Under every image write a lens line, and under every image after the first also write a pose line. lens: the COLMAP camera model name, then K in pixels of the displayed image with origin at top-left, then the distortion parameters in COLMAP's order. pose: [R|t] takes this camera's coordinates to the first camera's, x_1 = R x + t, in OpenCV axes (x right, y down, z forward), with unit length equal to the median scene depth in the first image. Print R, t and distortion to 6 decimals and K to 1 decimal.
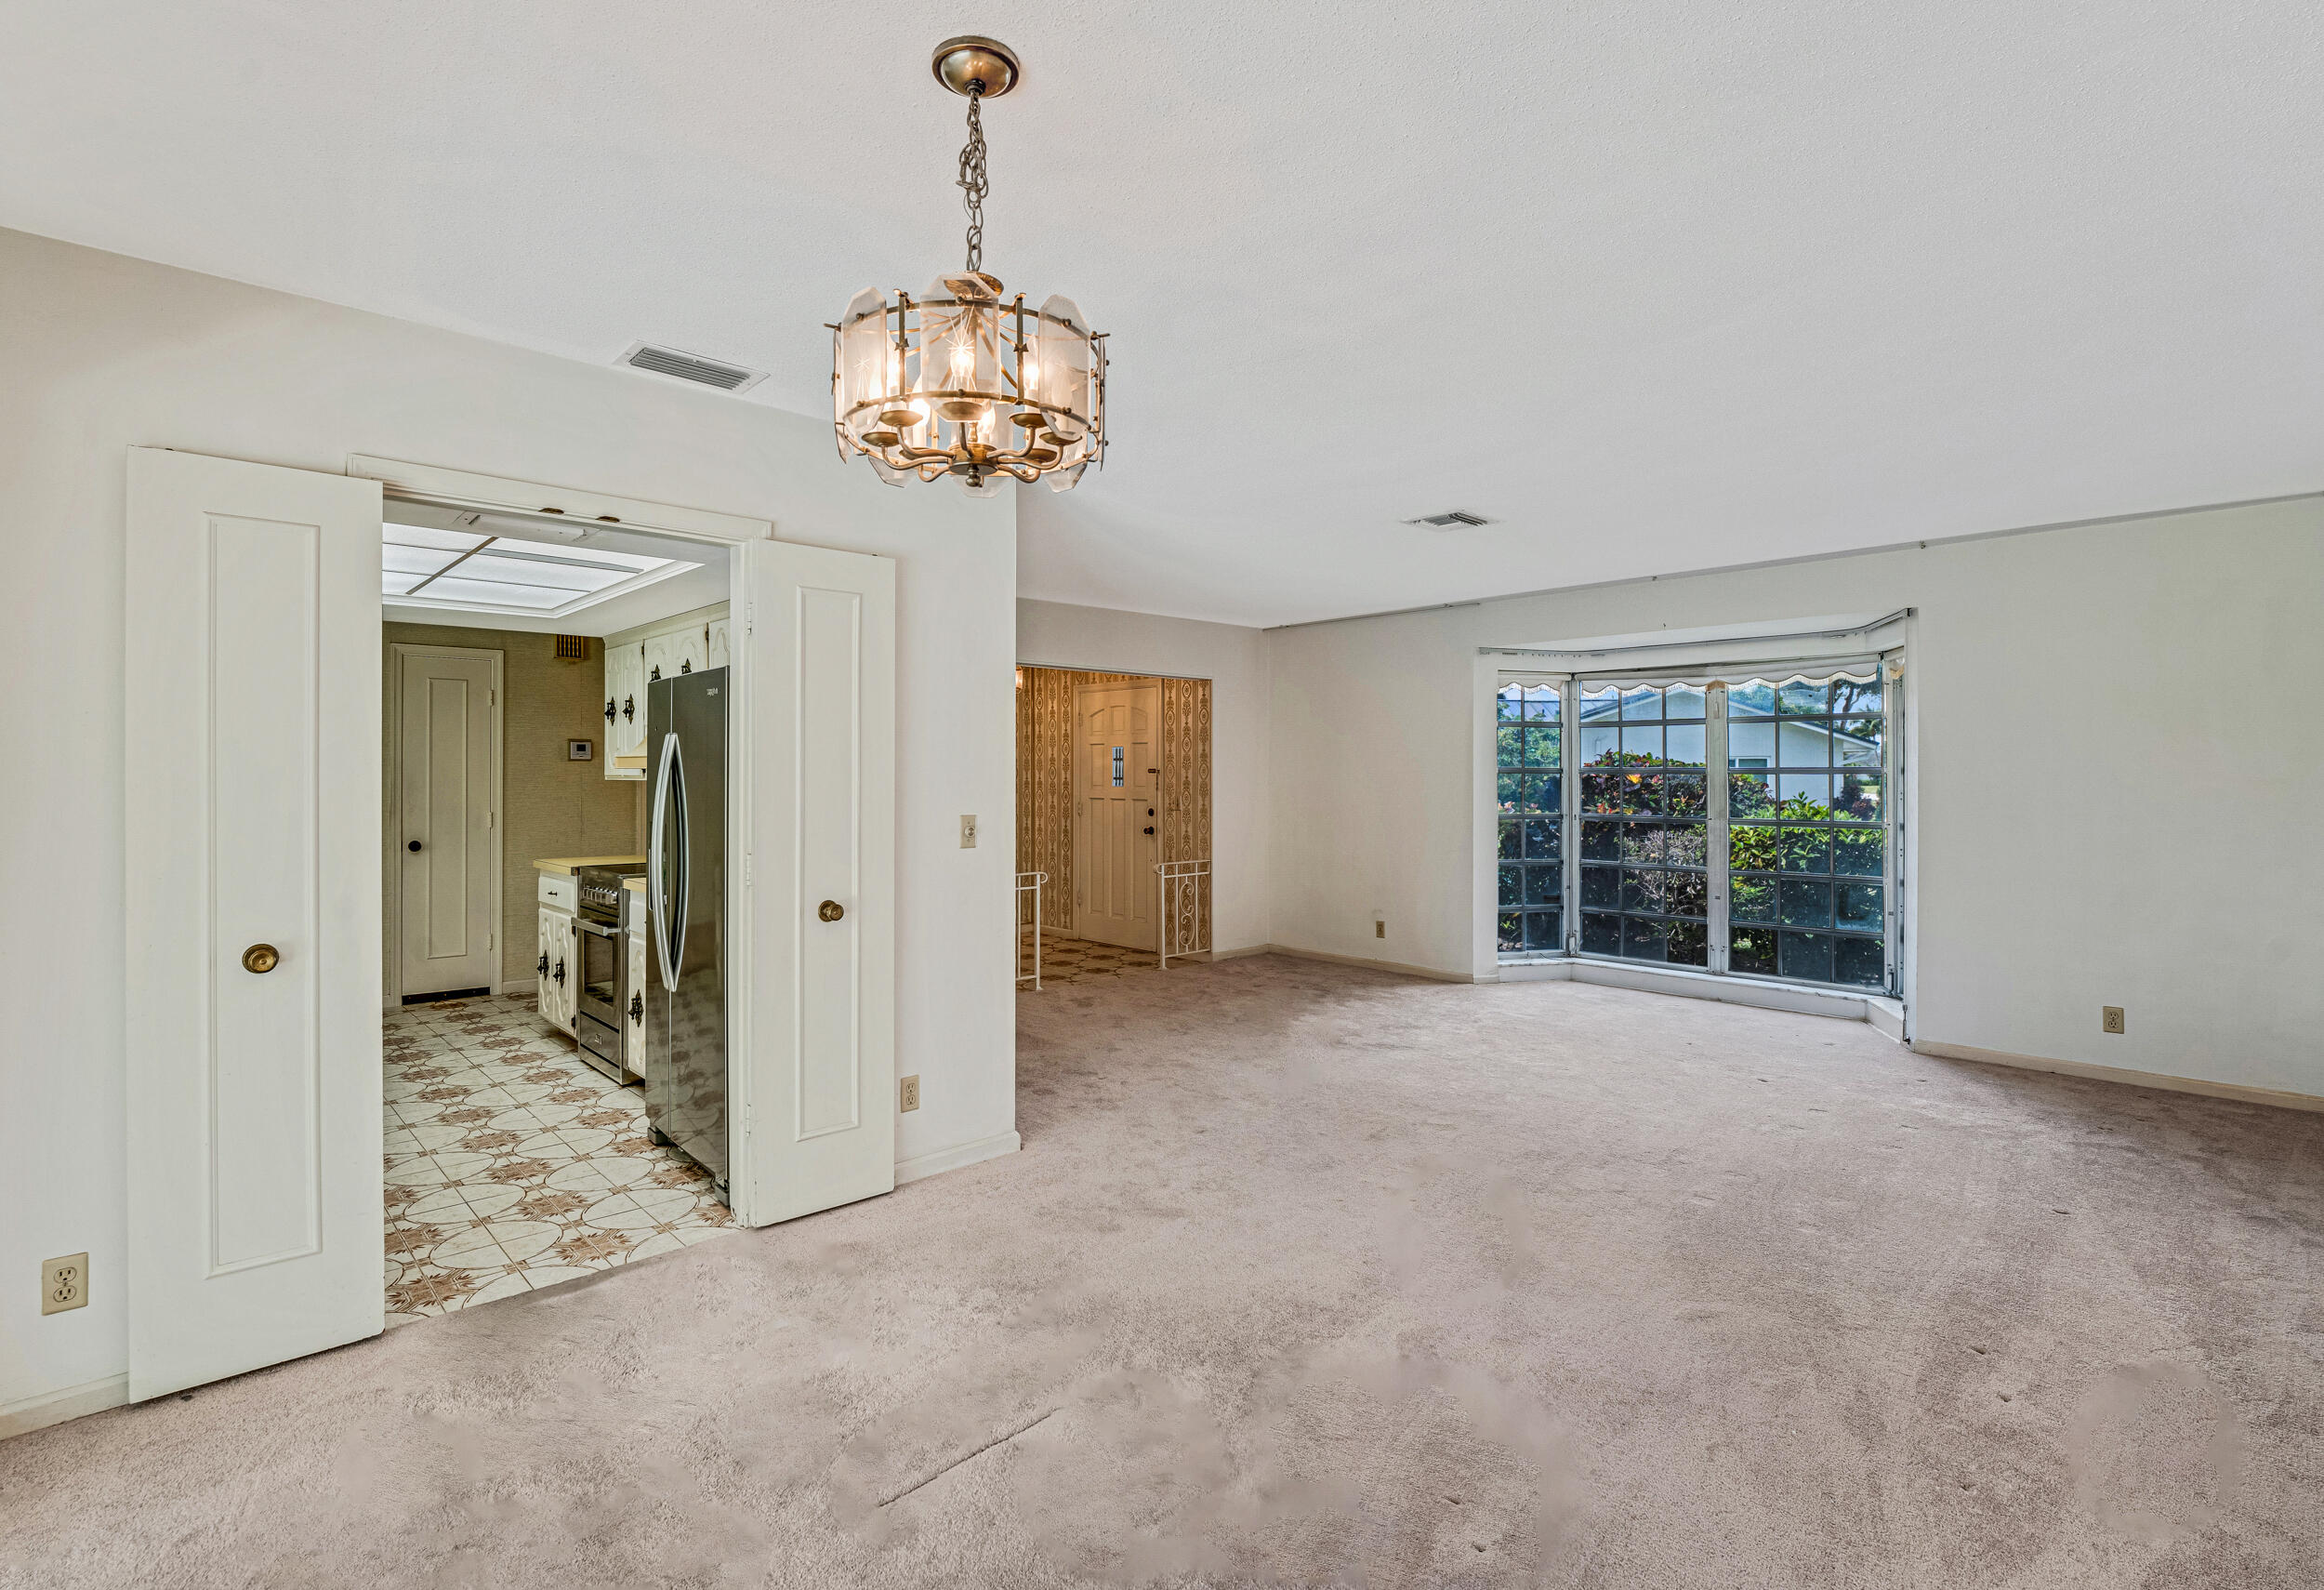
lens RADIAL K [[1100.3, 0, 1159.2], [0, 1100.3, 765.4], [0, 0, 1]] dist [-0.000288, -0.000063]
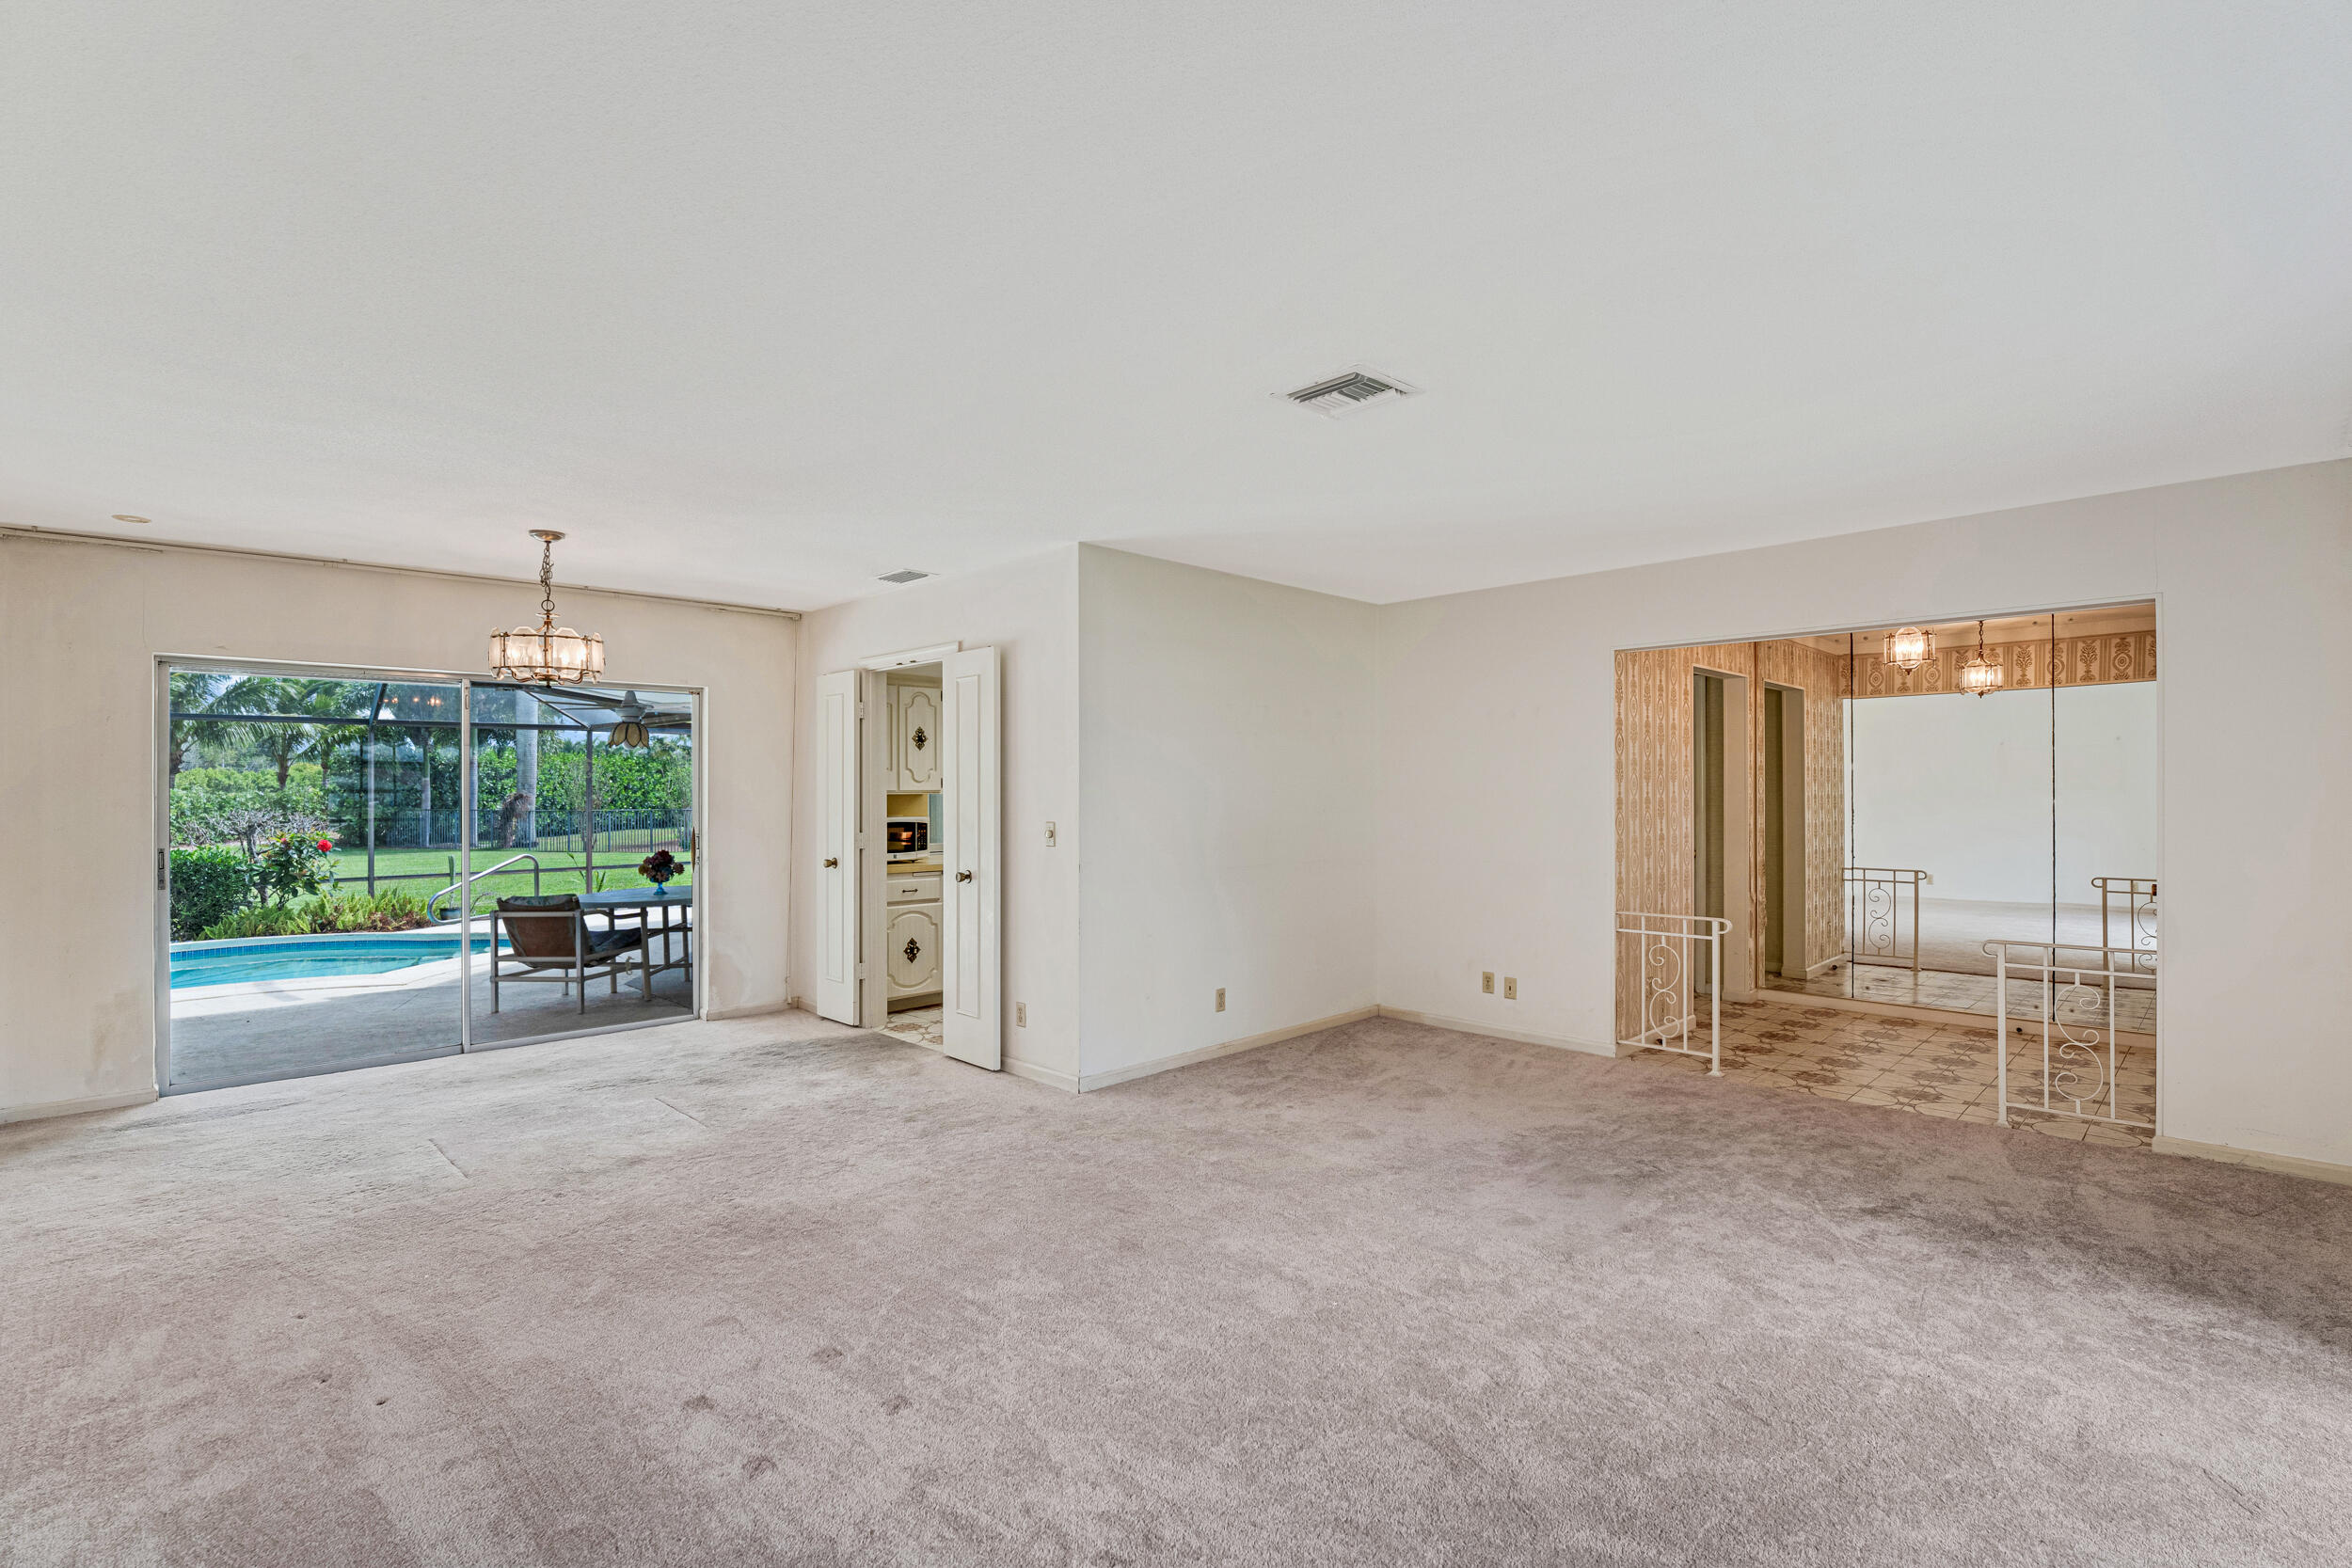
lens RADIAL K [[1078.0, 0, 1176.0], [0, 1078.0, 784.0], [0, 0, 1]] dist [-0.002113, -0.000092]
pose [[0.028200, -0.007148, -0.999577, 0.664763], [0.011671, 0.999909, -0.006821, 0.006110], [0.999534, -0.011474, 0.028281, 0.658410]]
